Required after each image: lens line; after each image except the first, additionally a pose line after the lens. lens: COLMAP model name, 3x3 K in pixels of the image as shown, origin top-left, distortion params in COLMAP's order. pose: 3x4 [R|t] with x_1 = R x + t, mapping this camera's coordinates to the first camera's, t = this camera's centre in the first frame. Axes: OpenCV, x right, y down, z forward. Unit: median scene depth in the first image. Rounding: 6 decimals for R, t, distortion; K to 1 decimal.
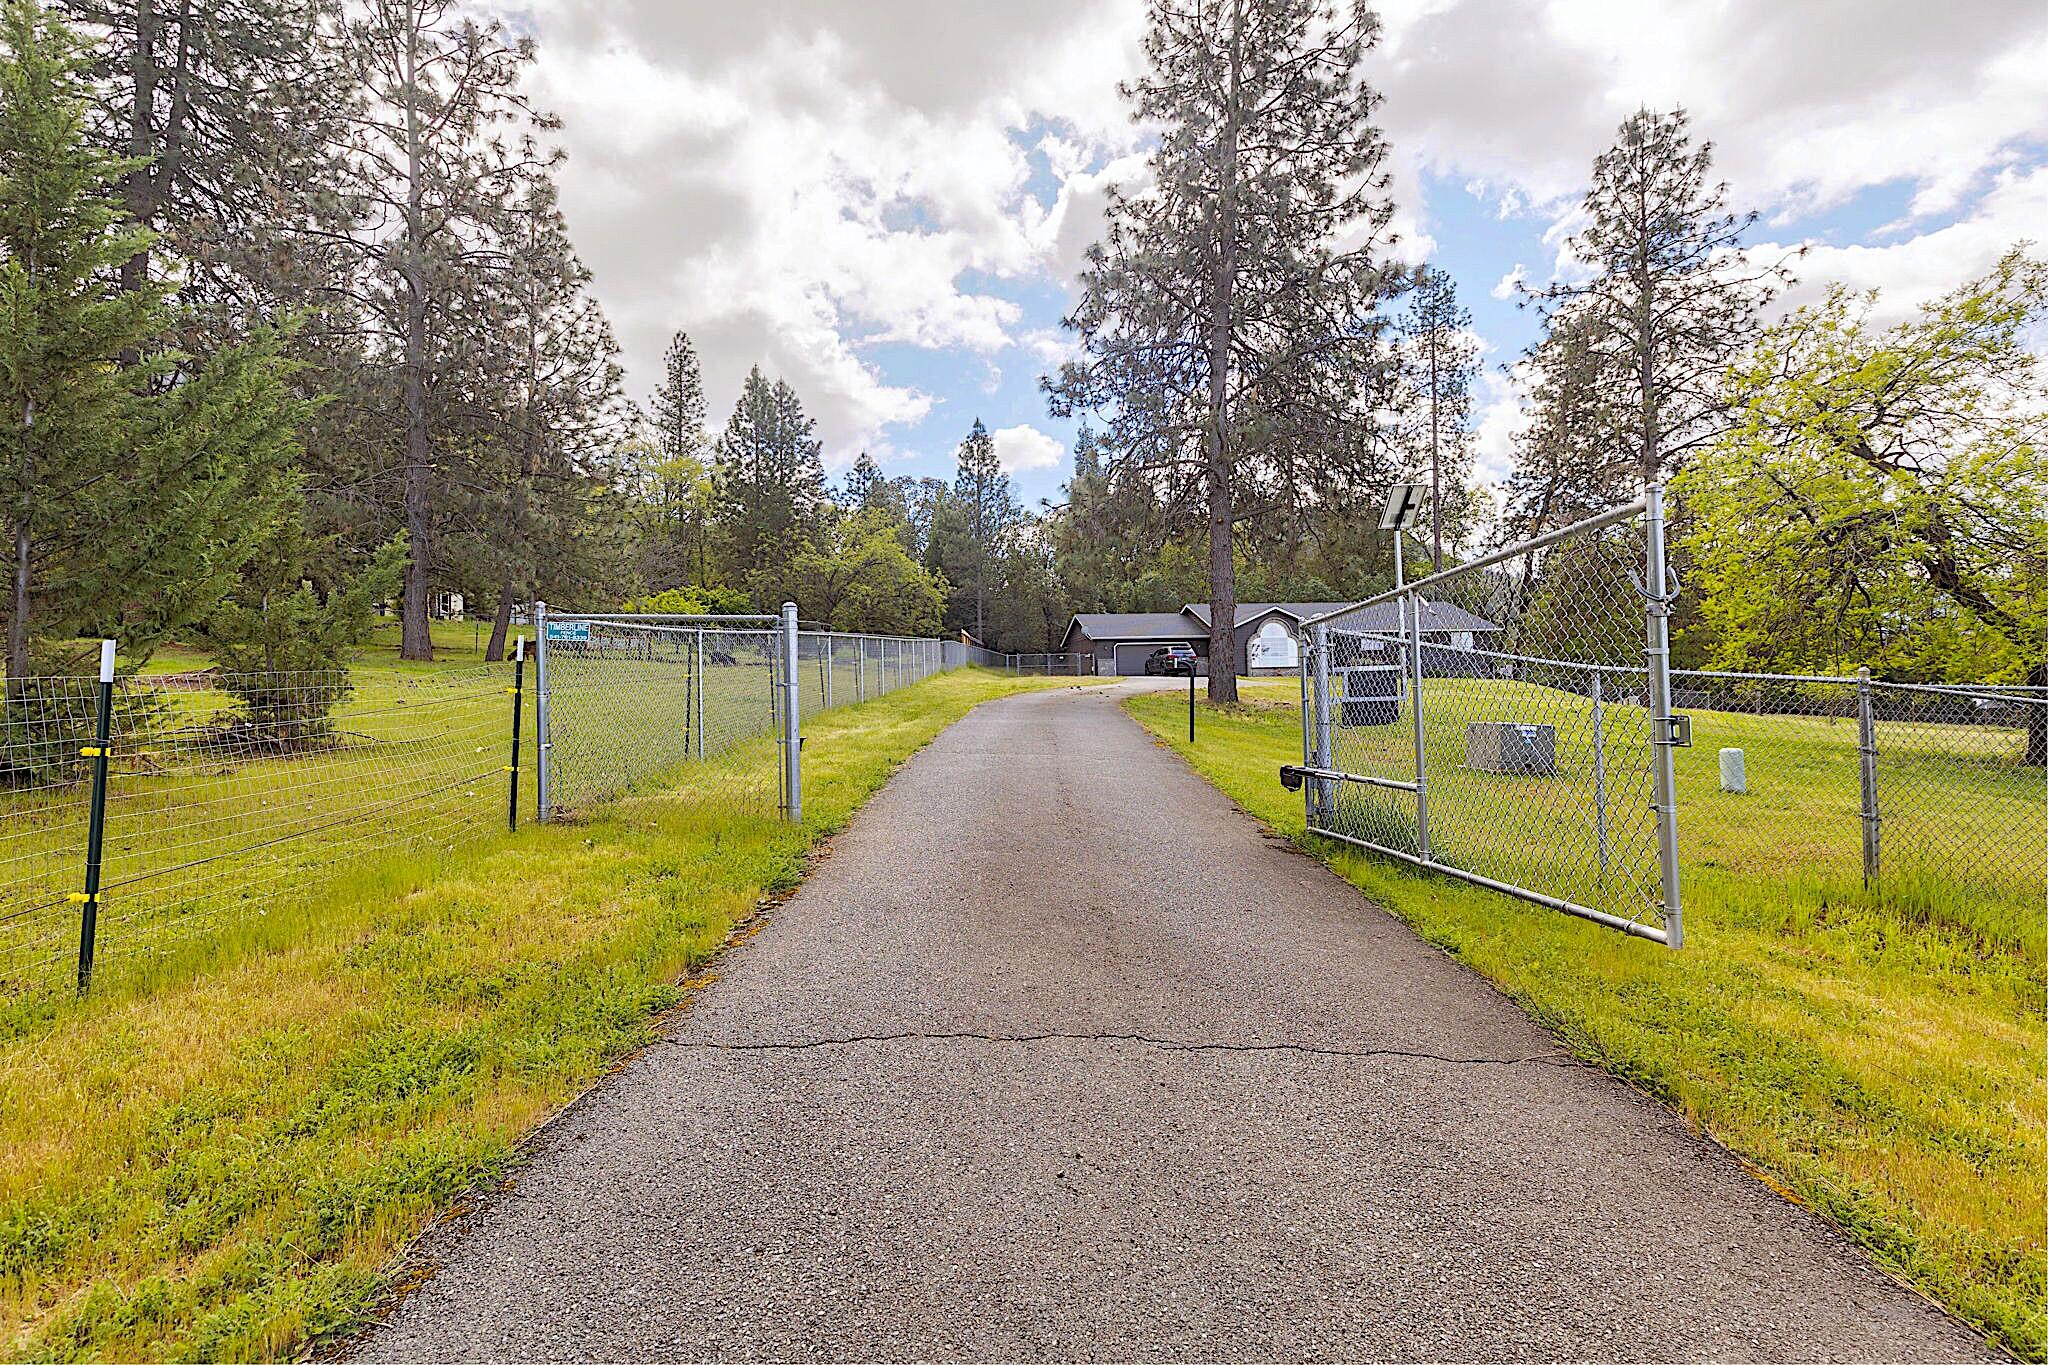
lens RADIAL K [[916.1, 0, 1016.6], [0, 916.1, 673.3], [0, 0, 1]] dist [0.003253, -0.000469]
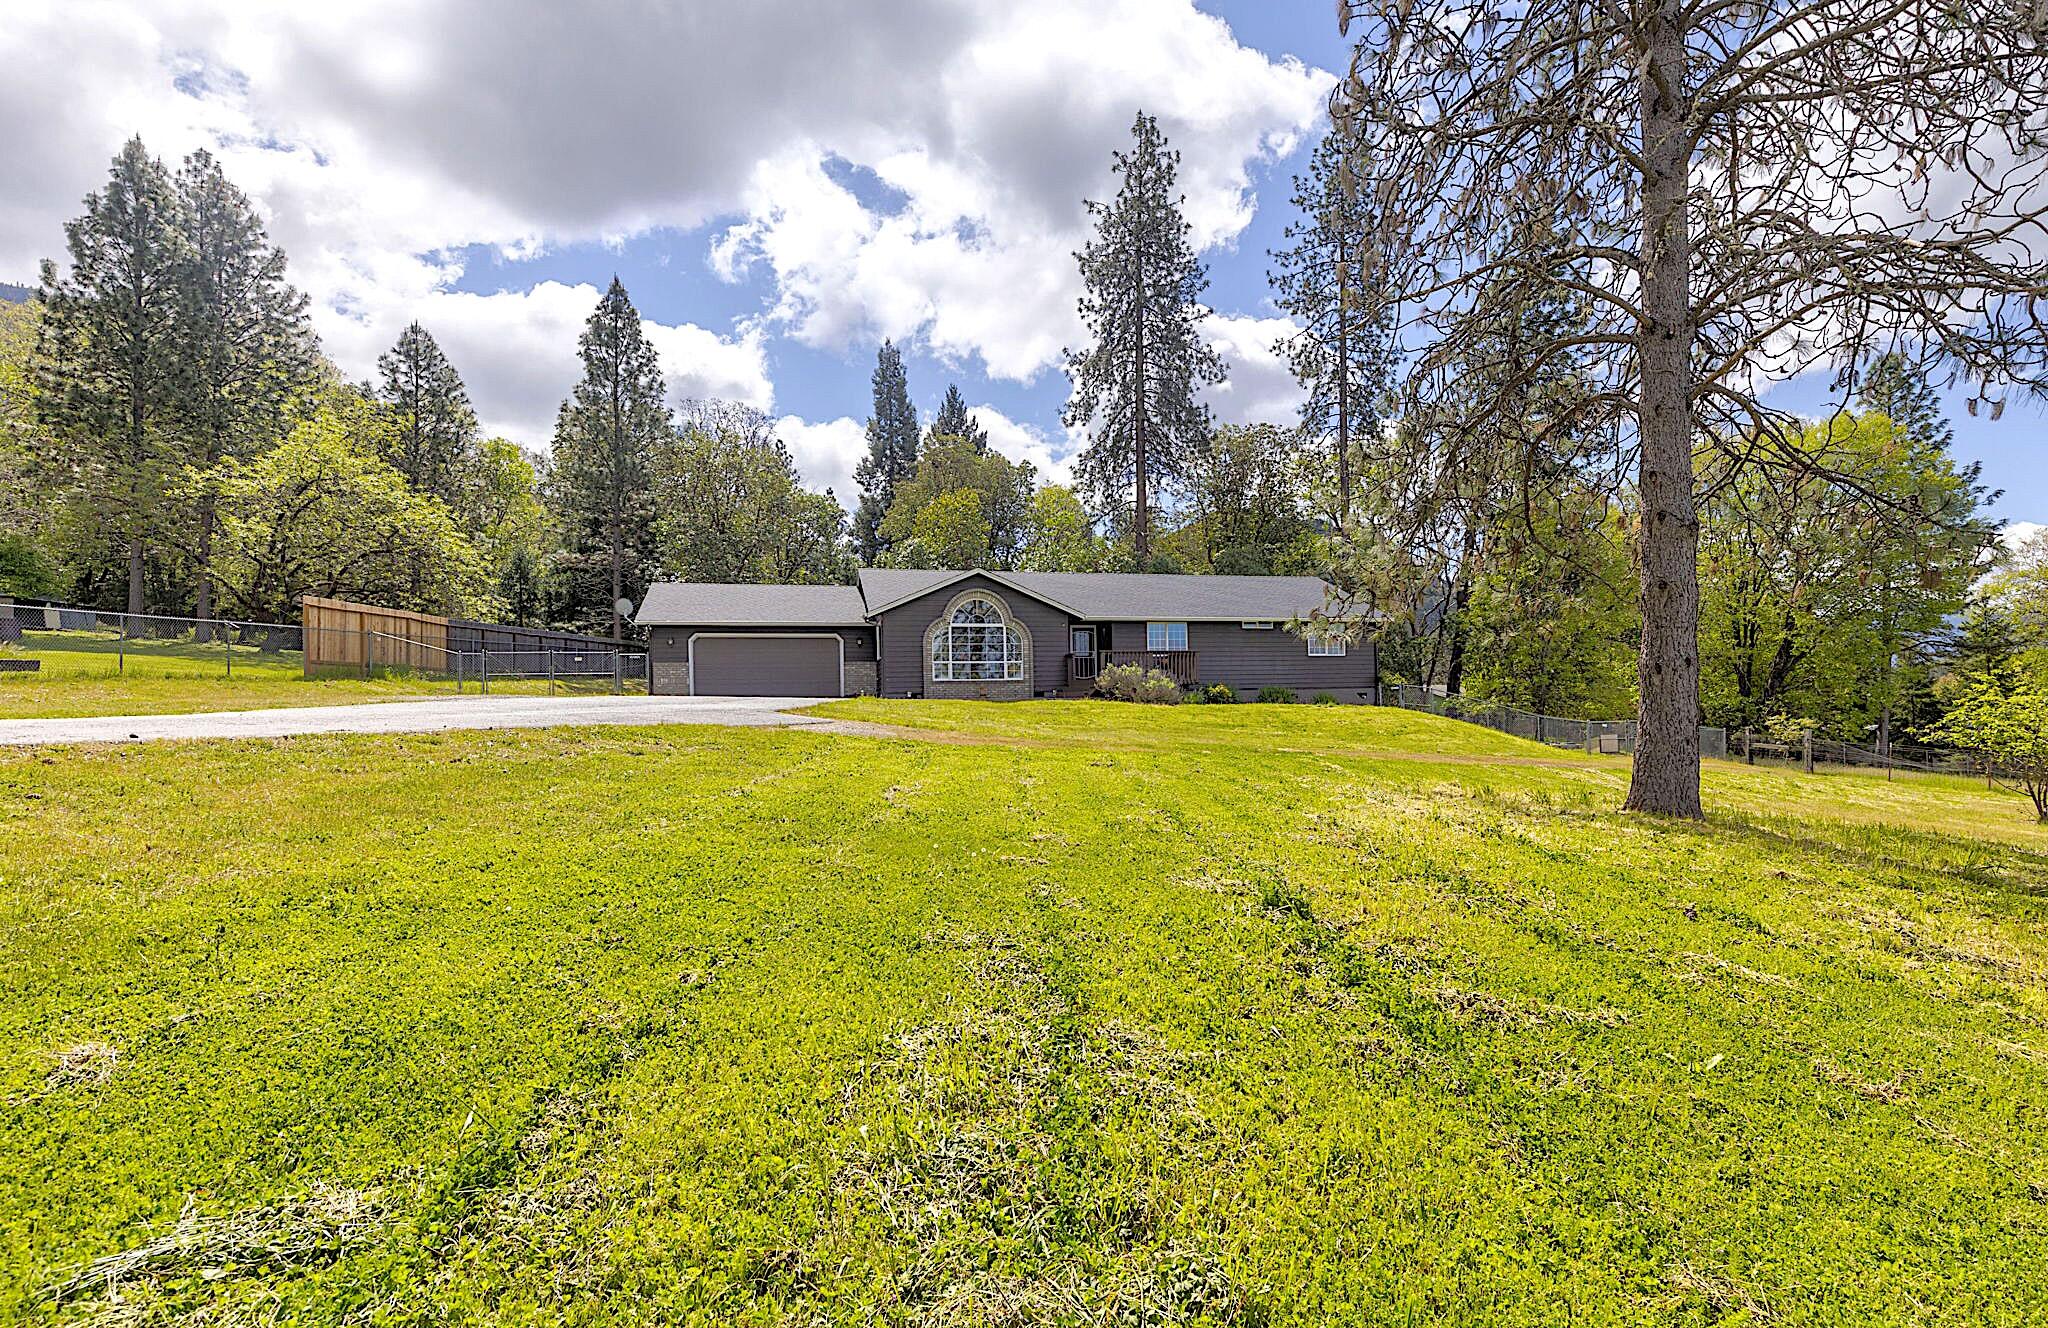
lens RADIAL K [[978.8, 0, 1054.2], [0, 978.8, 695.9], [0, 0, 1]] dist [0.002690, 0.000438]
pose [[0.996348, 0.006212, 0.085159, 0.642561], [-0.006513, 0.999973, 0.003253, -0.000567], [-0.085136, -0.003796, 0.996362, 1.008571]]
